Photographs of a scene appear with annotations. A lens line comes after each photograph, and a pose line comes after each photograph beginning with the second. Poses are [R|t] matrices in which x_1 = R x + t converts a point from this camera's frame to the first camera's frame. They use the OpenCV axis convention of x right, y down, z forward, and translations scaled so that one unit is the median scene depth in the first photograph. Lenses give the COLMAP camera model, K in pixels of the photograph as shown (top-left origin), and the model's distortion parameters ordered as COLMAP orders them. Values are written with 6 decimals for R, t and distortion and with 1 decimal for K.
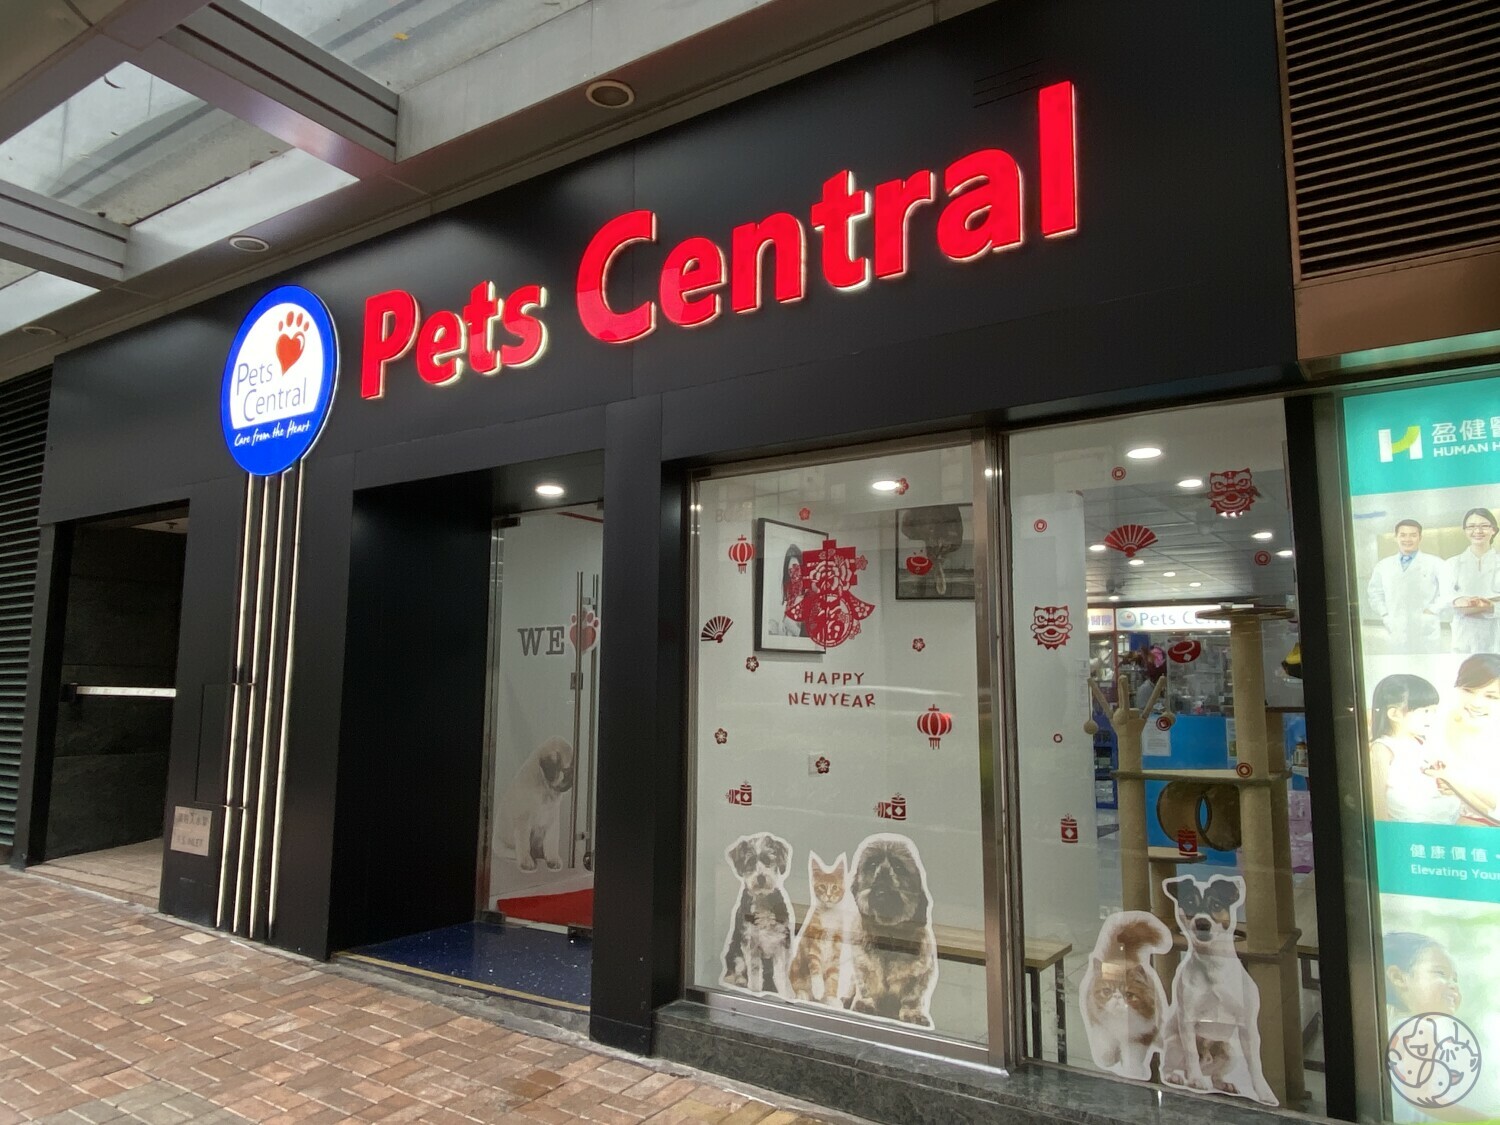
lens RADIAL K [[1038.2, 0, 750.0], [0, 1038.2, 562.5], [0, 0, 1]] dist [0.084548, -0.105536]
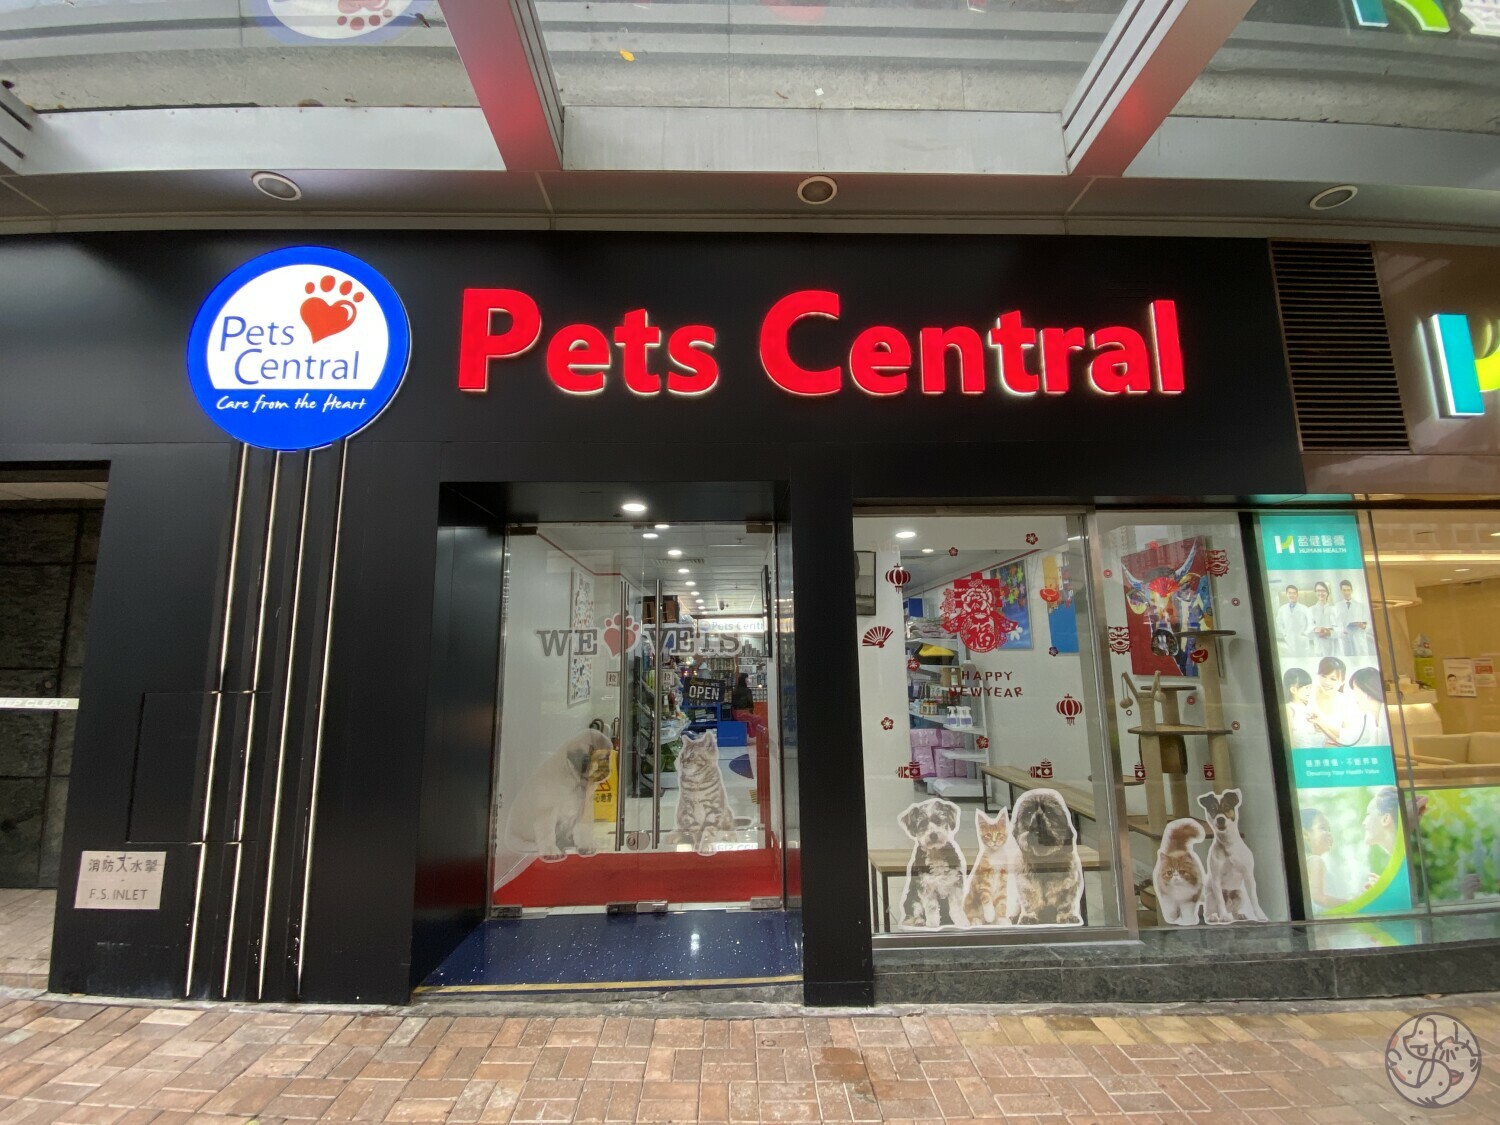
lens RADIAL K [[675.9, 0, 748.4], [0, 675.9, 559.0], [0, 0, 1]] dist [0.016484, -0.019642]
pose [[0.808048, 0.075696, 0.584234, -0.691324], [-0.054241, 0.997058, -0.054163, 0.024814], [-0.586615, 0.012077, 0.809776, 0.472322]]
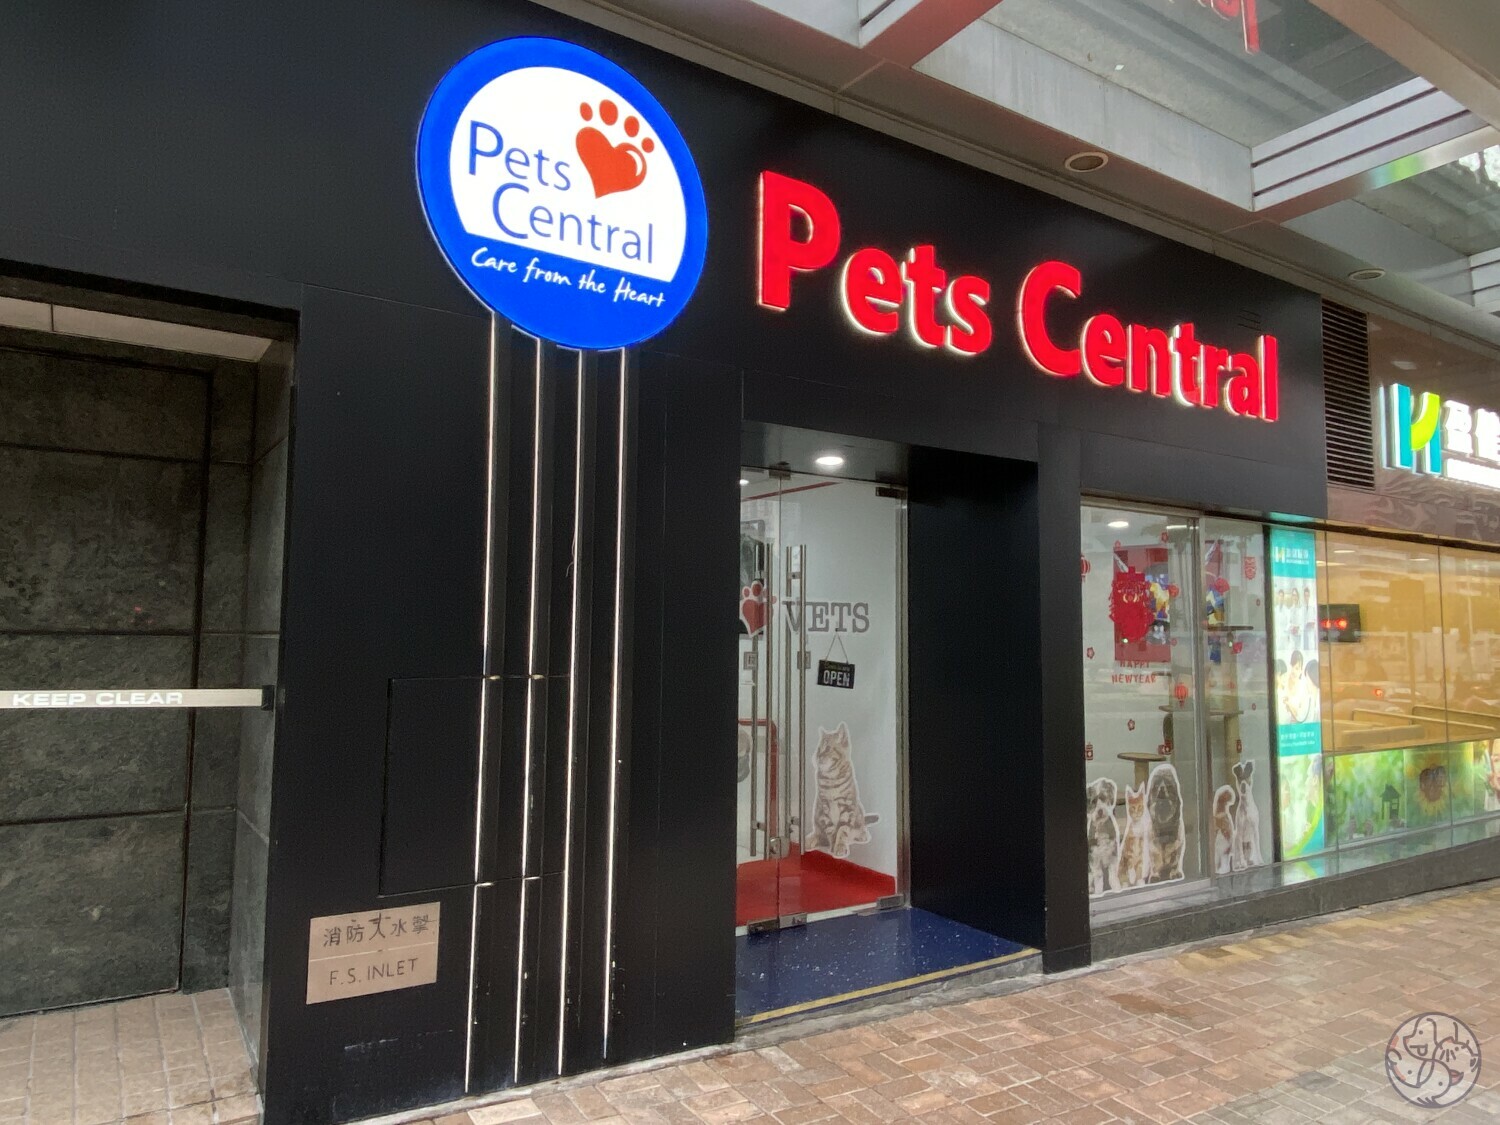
lens RADIAL K [[990.9, 0, 746.4], [0, 990.9, 566.7], [0, 0, 1]] dist [0.081515, -0.095871]
pose [[0.383275, 0.063737, 0.921433, -1.411210], [-0.120021, 0.992595, -0.018736, 0.068630], [-0.915803, -0.103410, 0.388086, 0.969618]]
